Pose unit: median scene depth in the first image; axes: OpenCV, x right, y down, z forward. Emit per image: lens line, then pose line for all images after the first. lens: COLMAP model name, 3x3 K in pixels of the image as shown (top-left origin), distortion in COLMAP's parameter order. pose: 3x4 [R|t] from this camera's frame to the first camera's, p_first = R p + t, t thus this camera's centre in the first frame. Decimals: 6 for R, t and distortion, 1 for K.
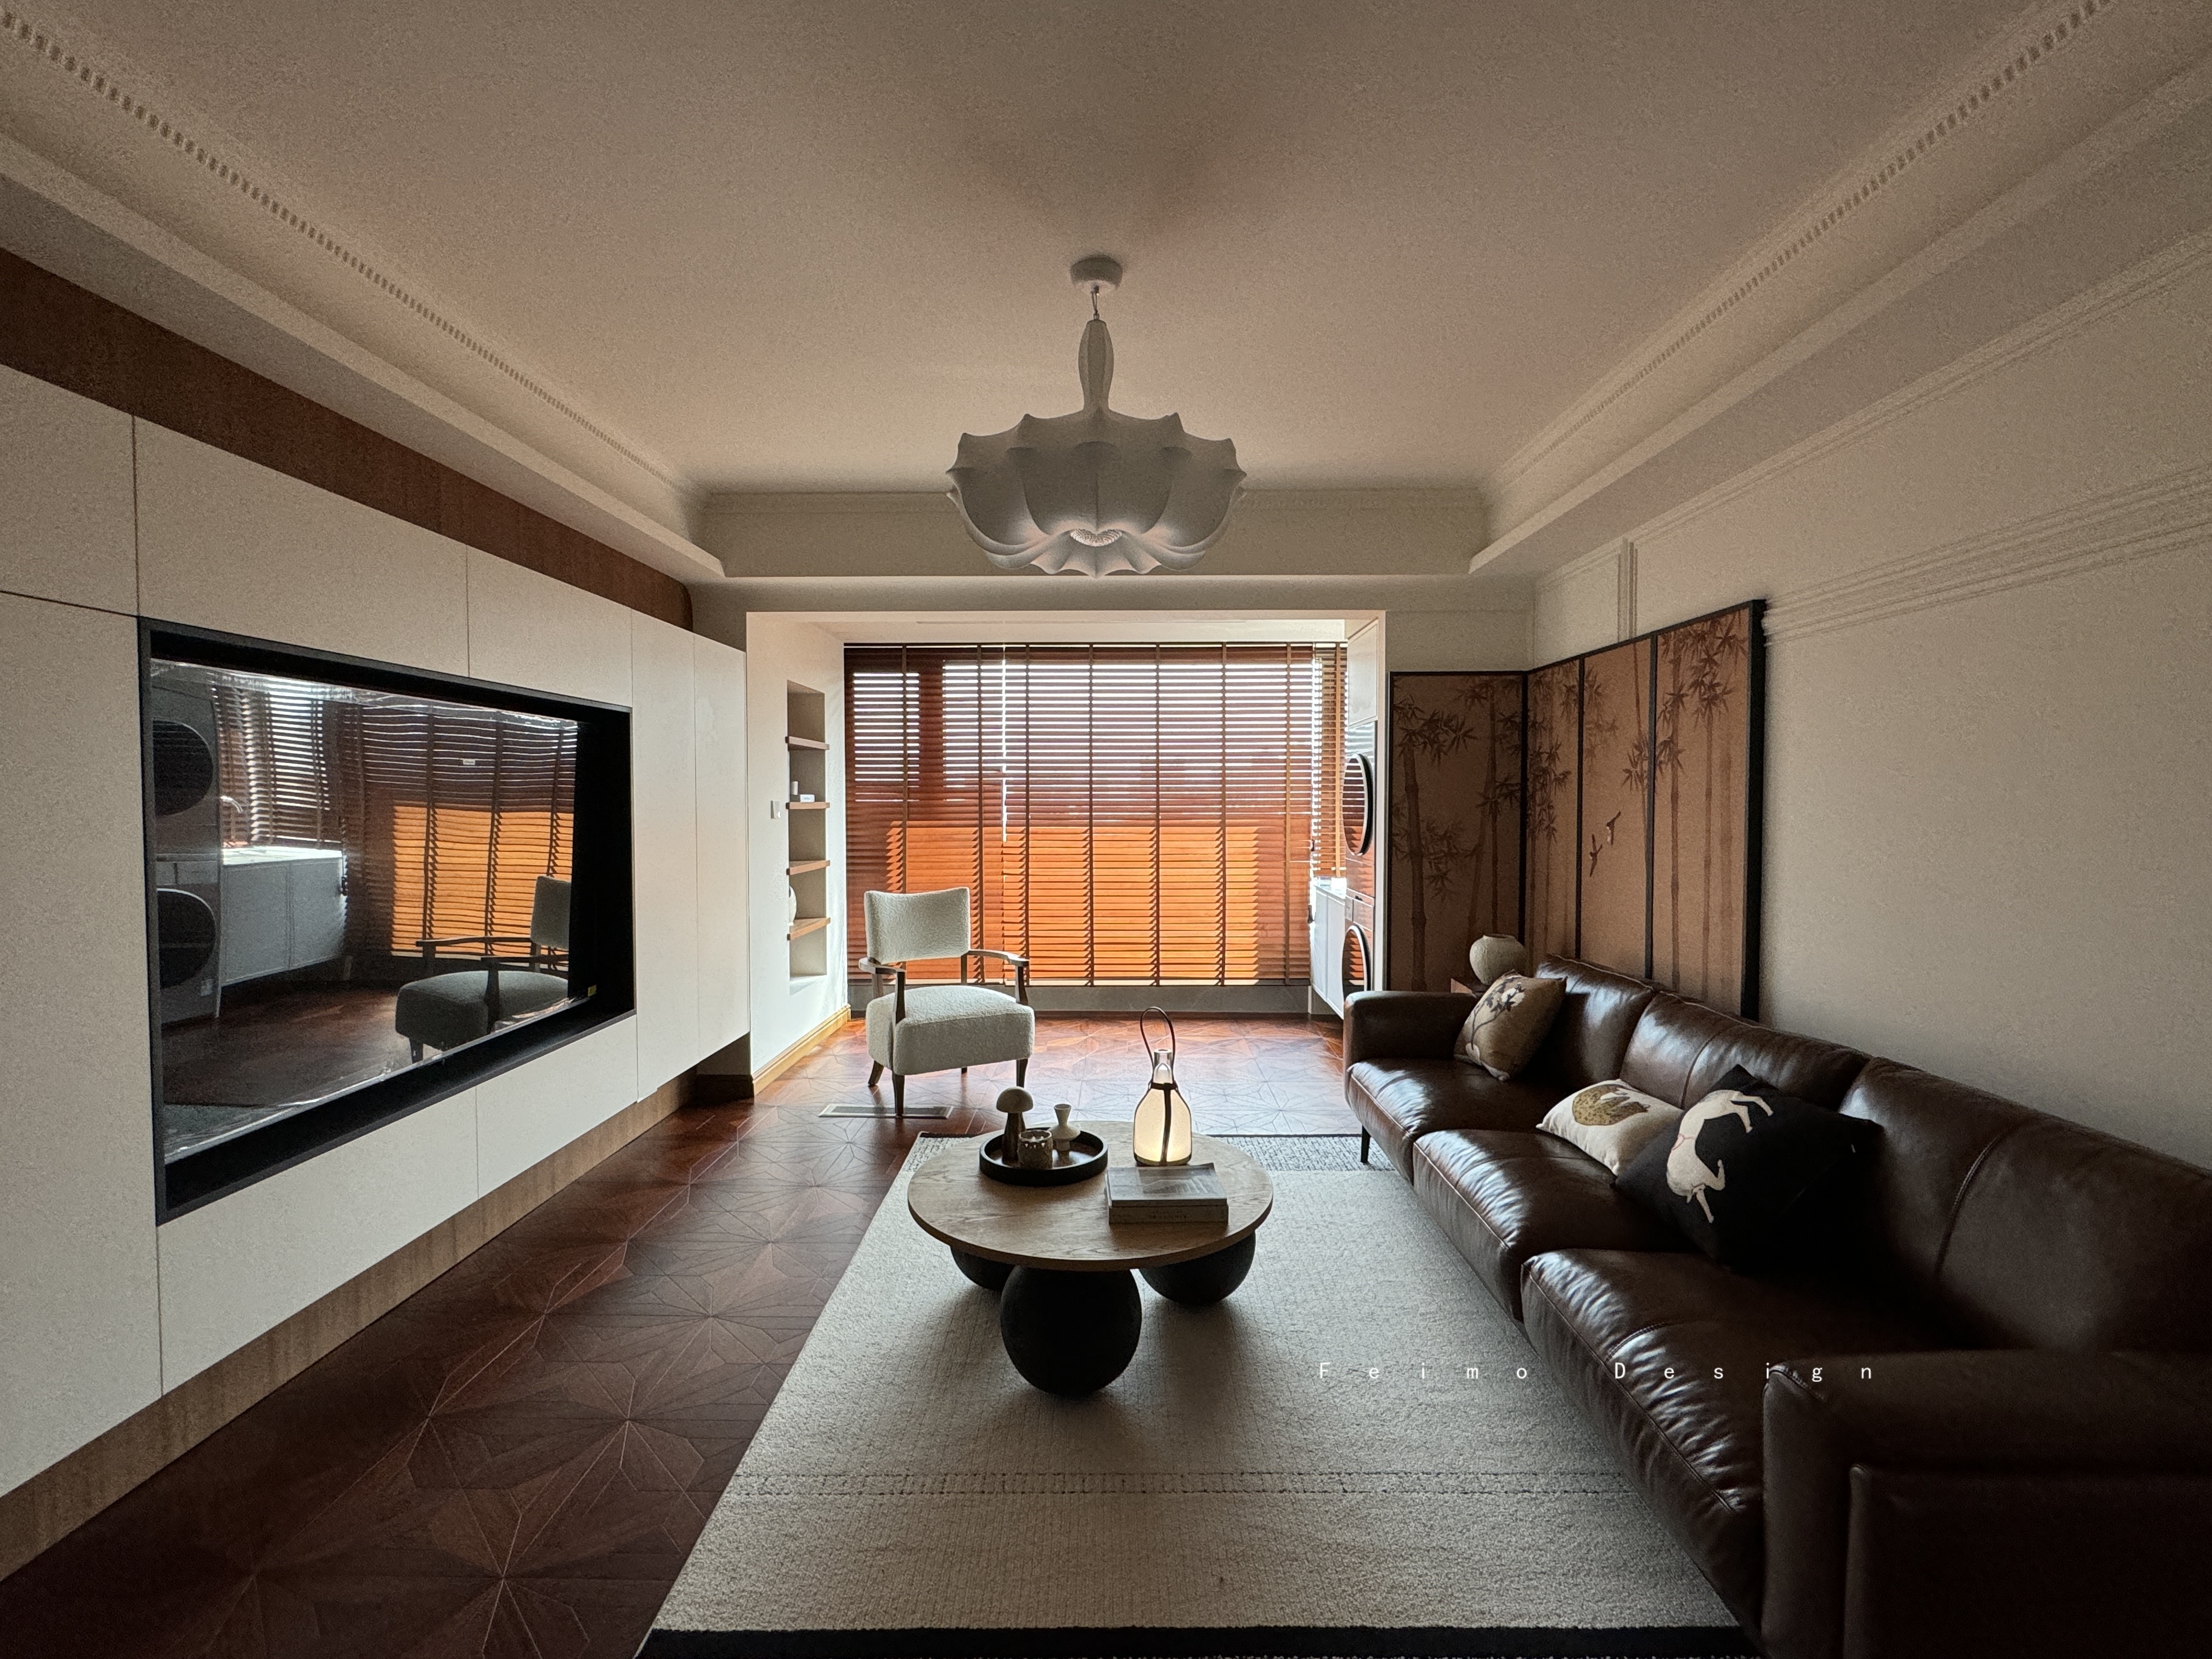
lens RADIAL K [[982.9, 0, 1109.8], [0, 982.9, 834.1], [0, 0, 1]] dist [-0.026297, -0.000002]
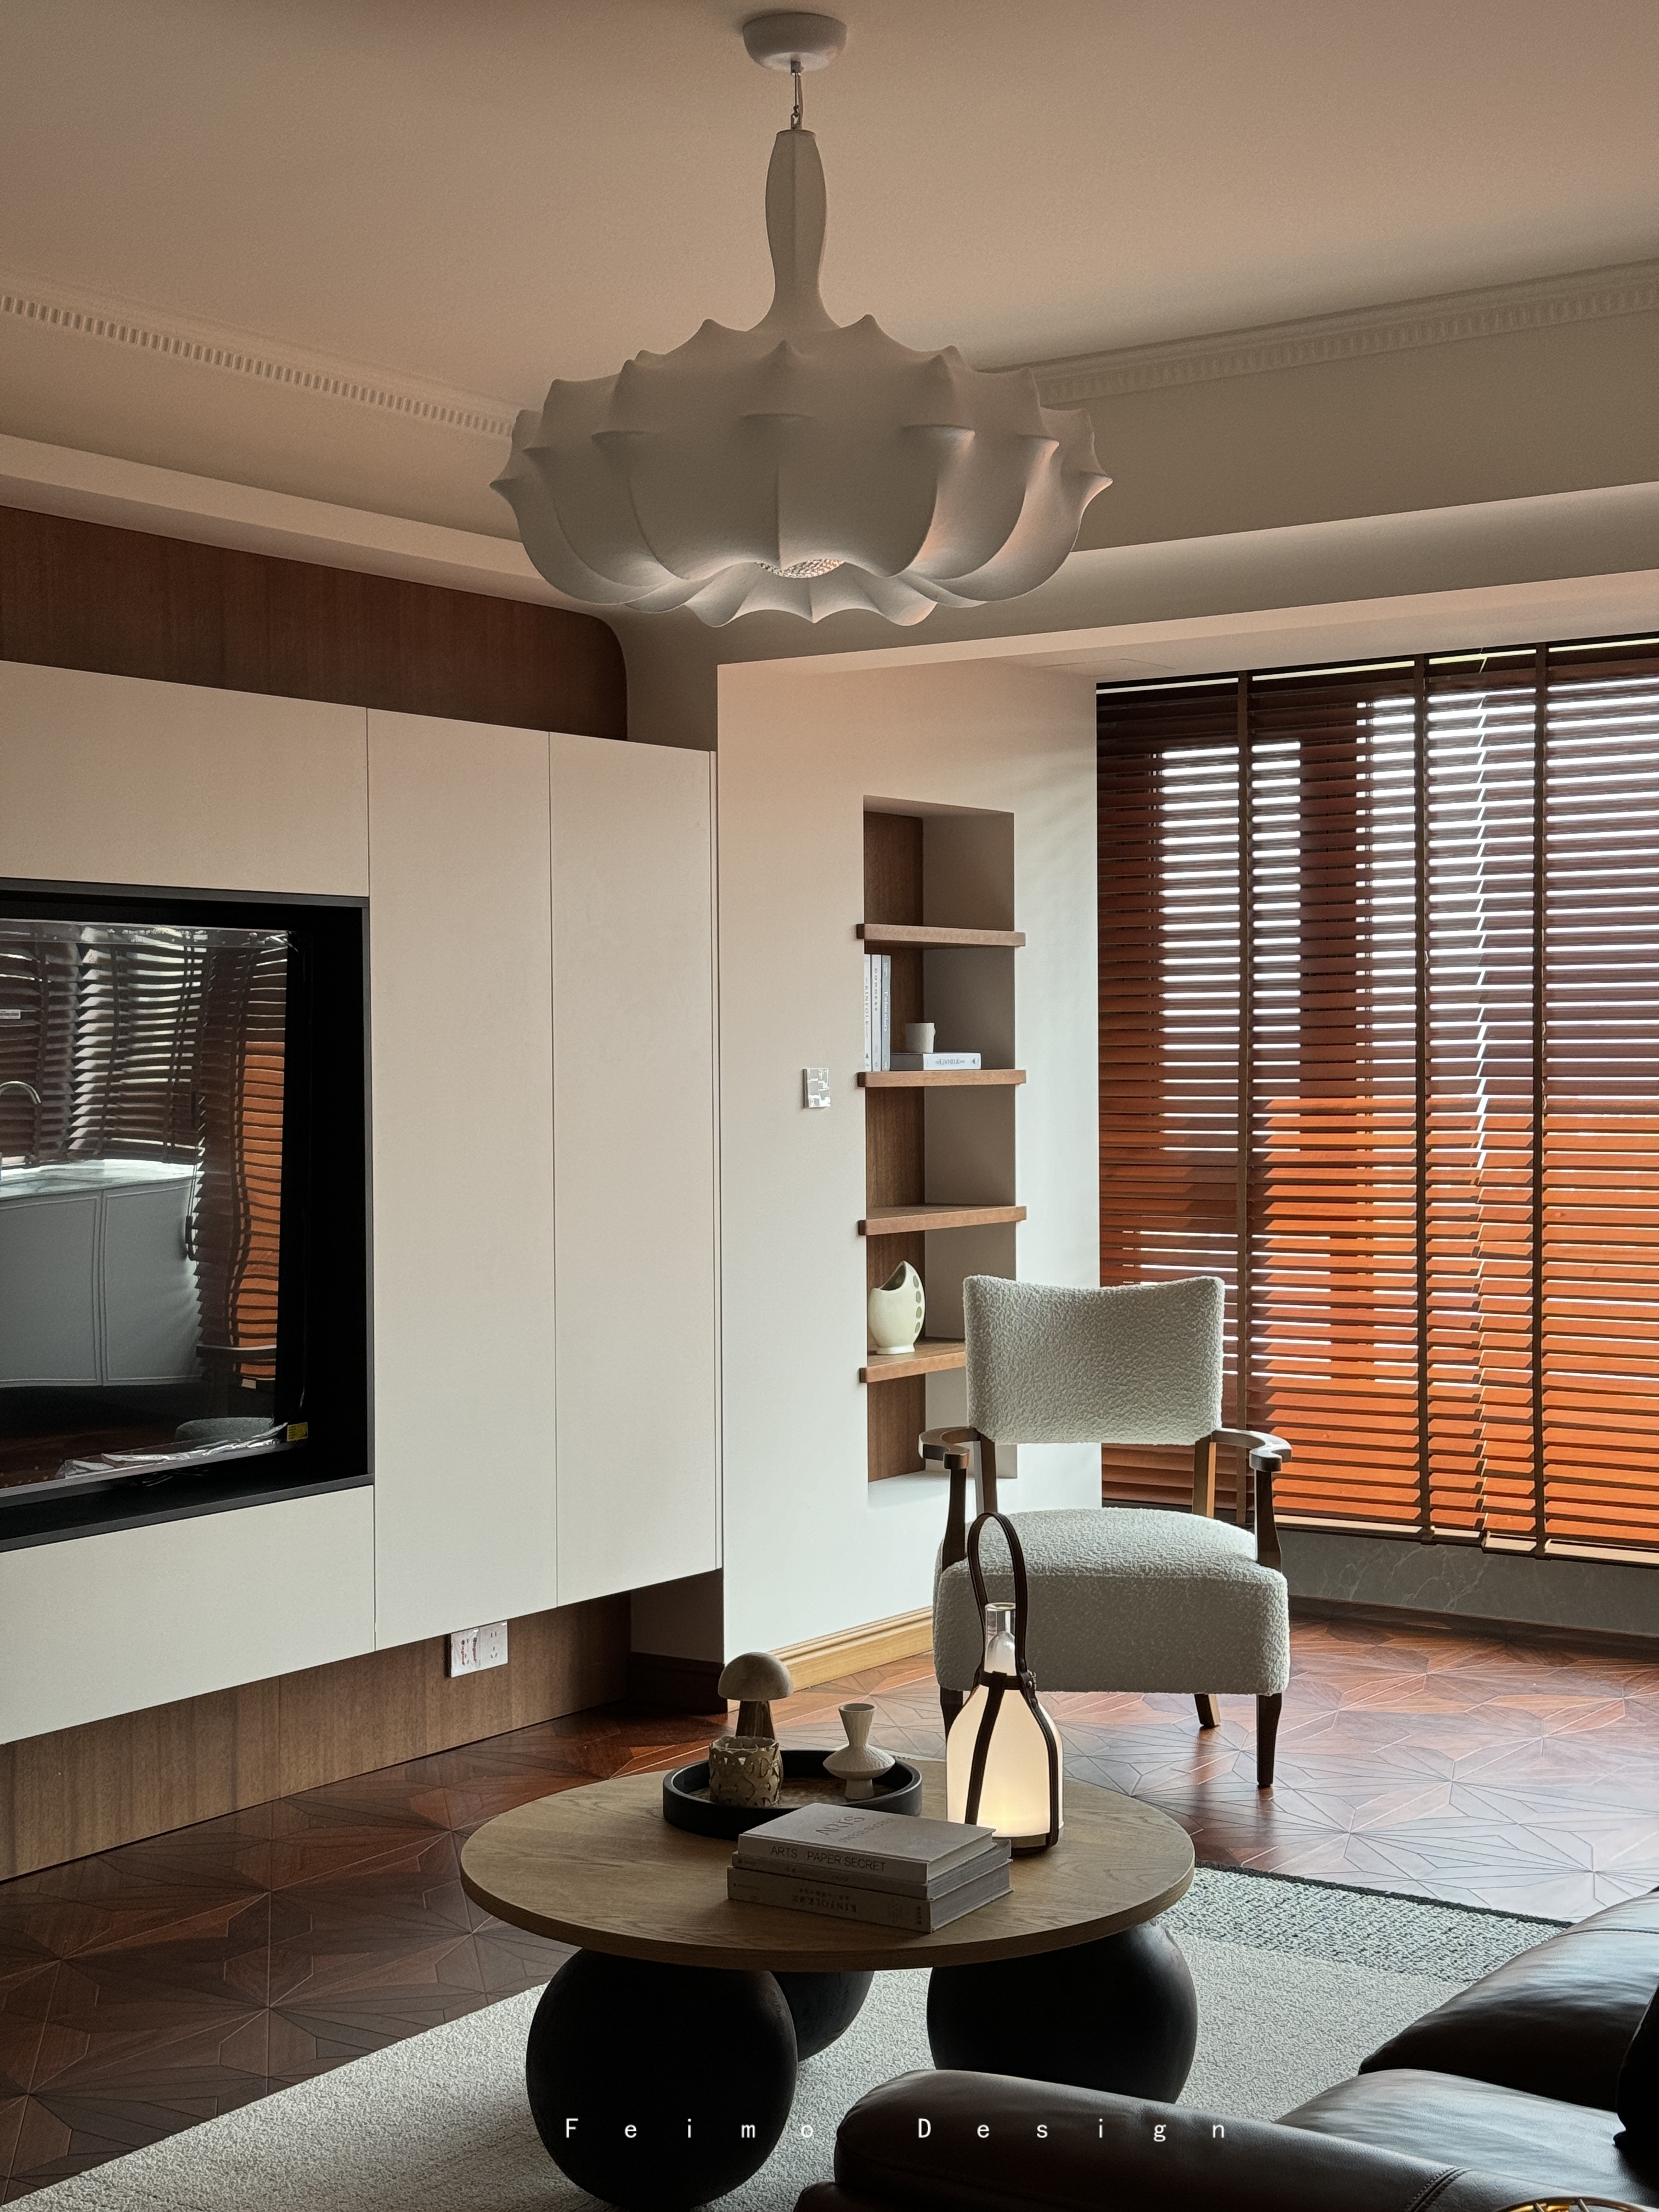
lens RADIAL K [[2990.0, 0, 821.9], [0, 2990.0, 1098.2], [0, 0, 1]] dist [0.009026, 0.010435]
pose [[0.822007, -0.002748, -0.569470, 0.479752], [-0.006818, 0.999869, -0.014666, -0.000876], [0.569436, 0.015938, 0.821881, -0.140450]]
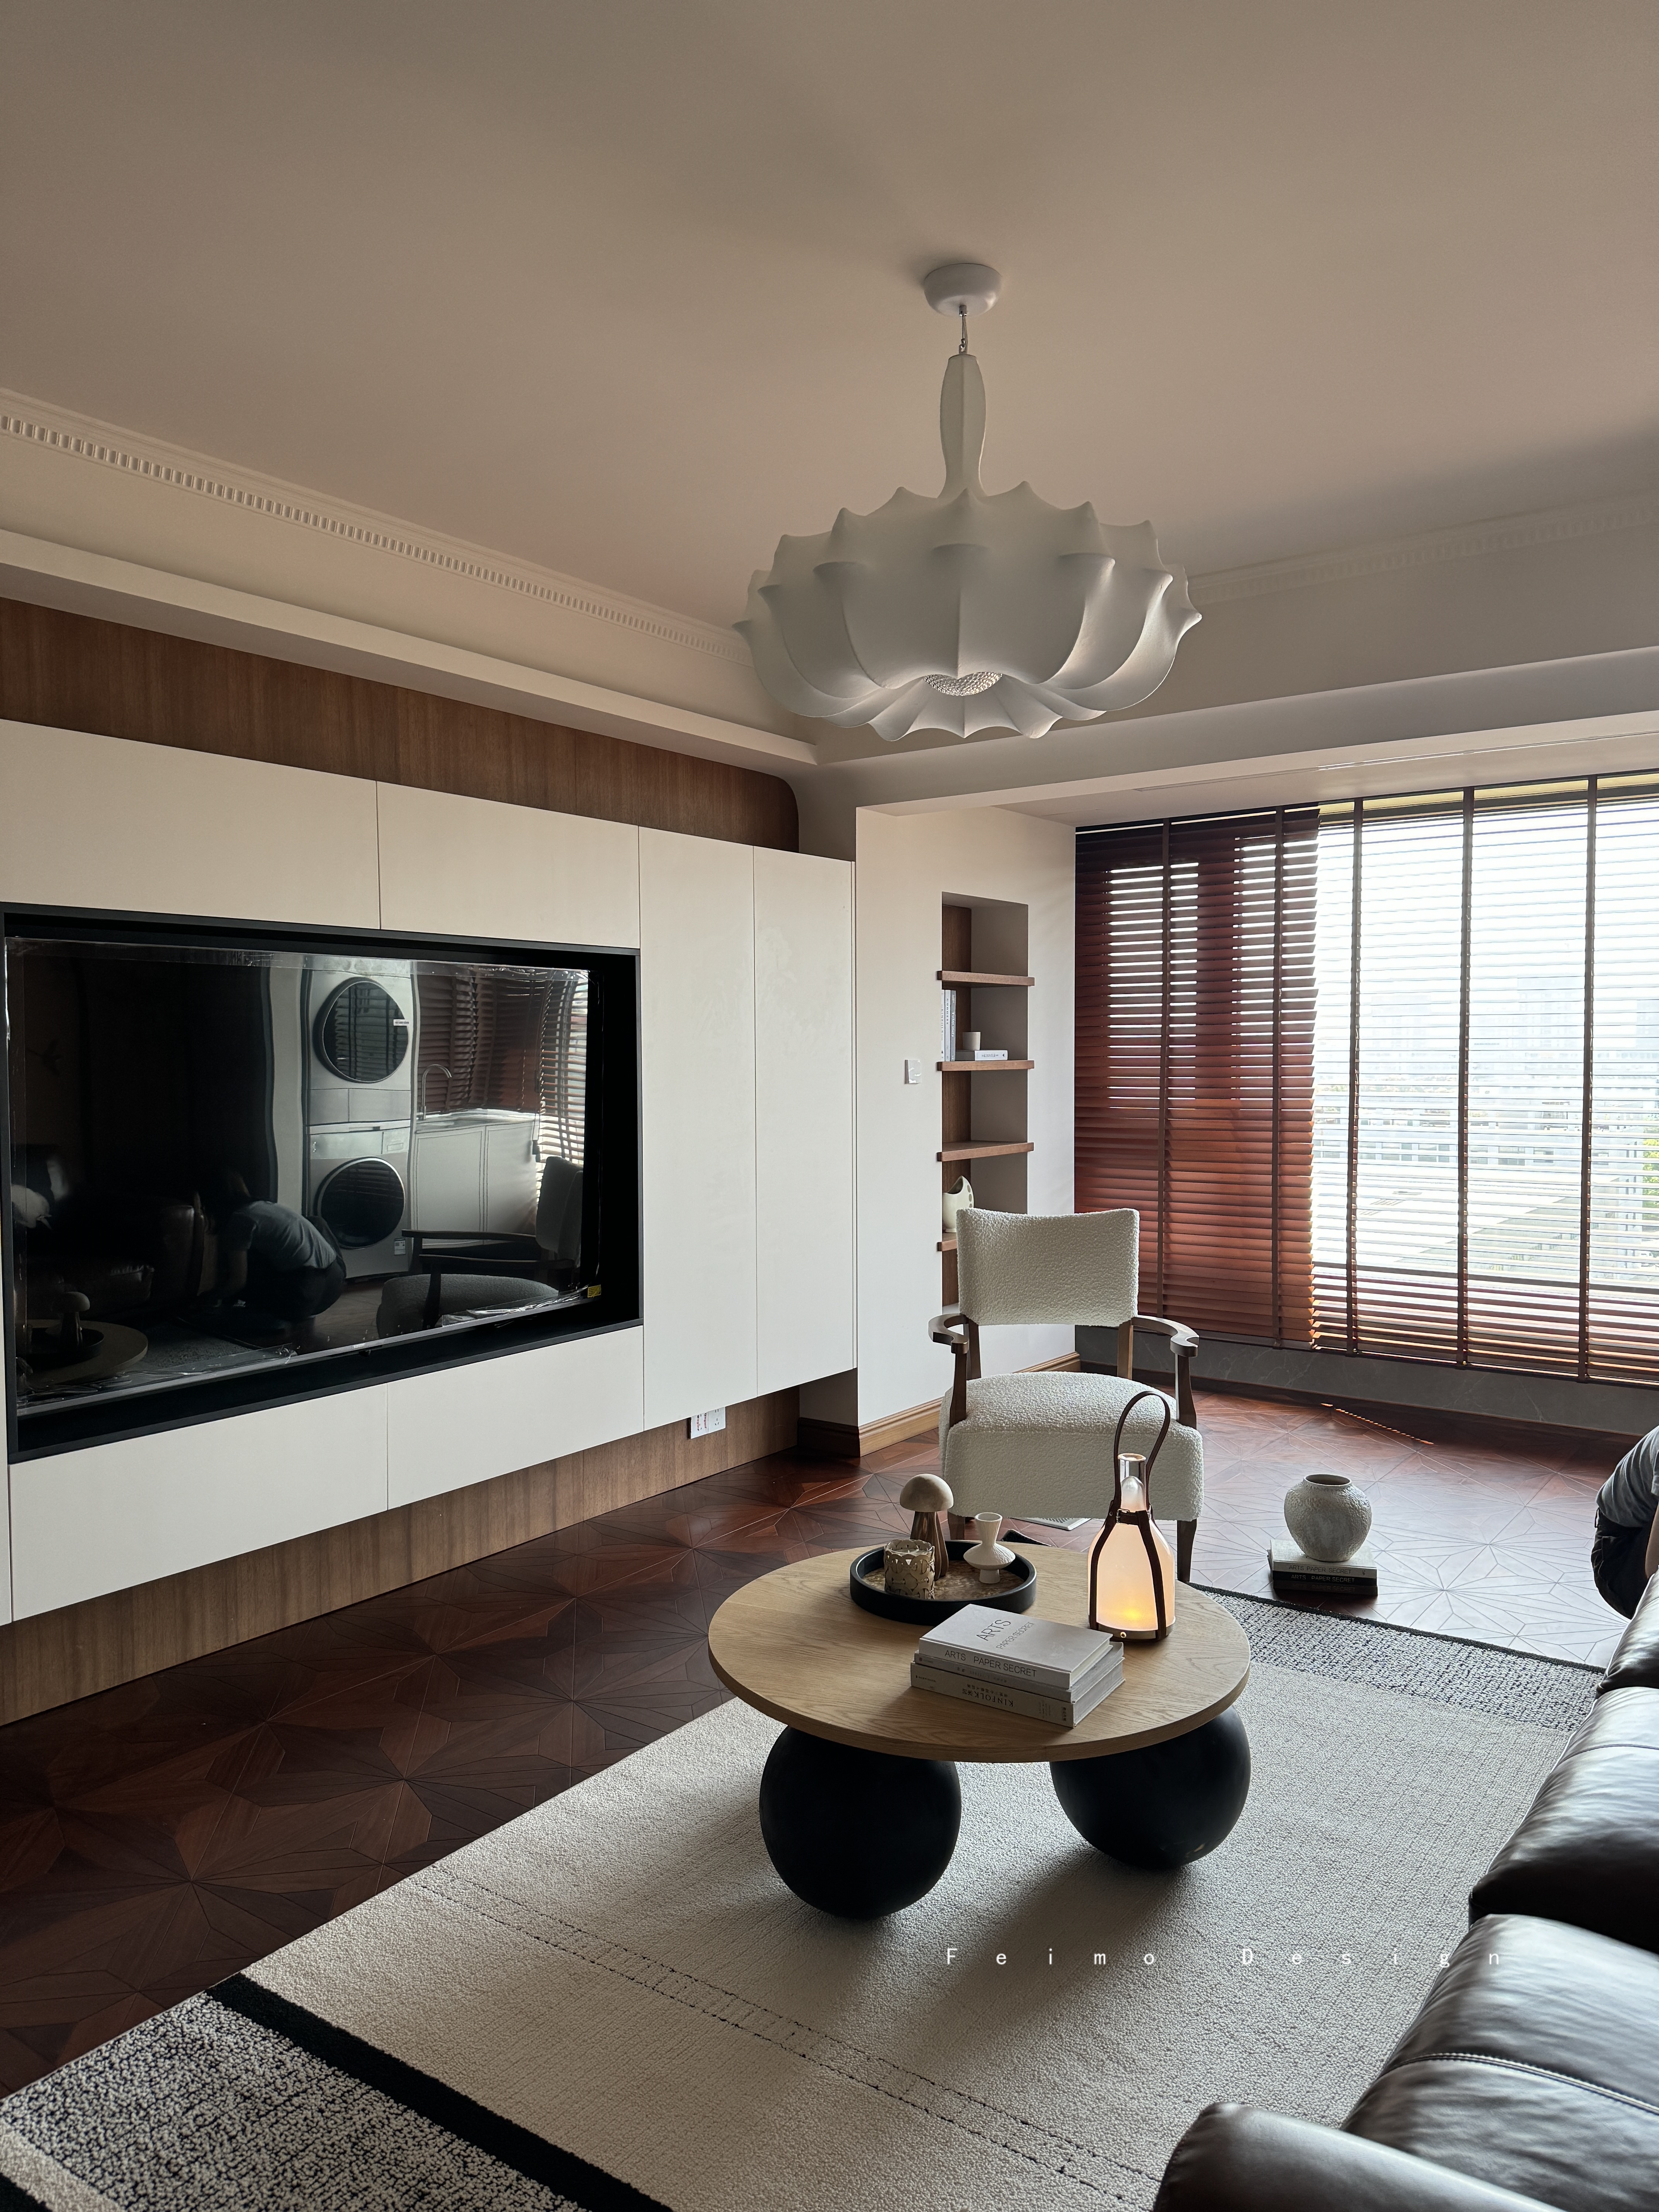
lens RADIAL K [[1498.9, 0, 829.5], [0, 1498.9, 1106.0], [0, 0, 1]] dist [0.001665, -0.001436]
pose [[0.808853, 0.012077, -0.587887, 0.288756], [-0.009356, 0.999927, 0.007669, -0.008432], [0.587937, -0.000703, 0.808907, 0.059783]]
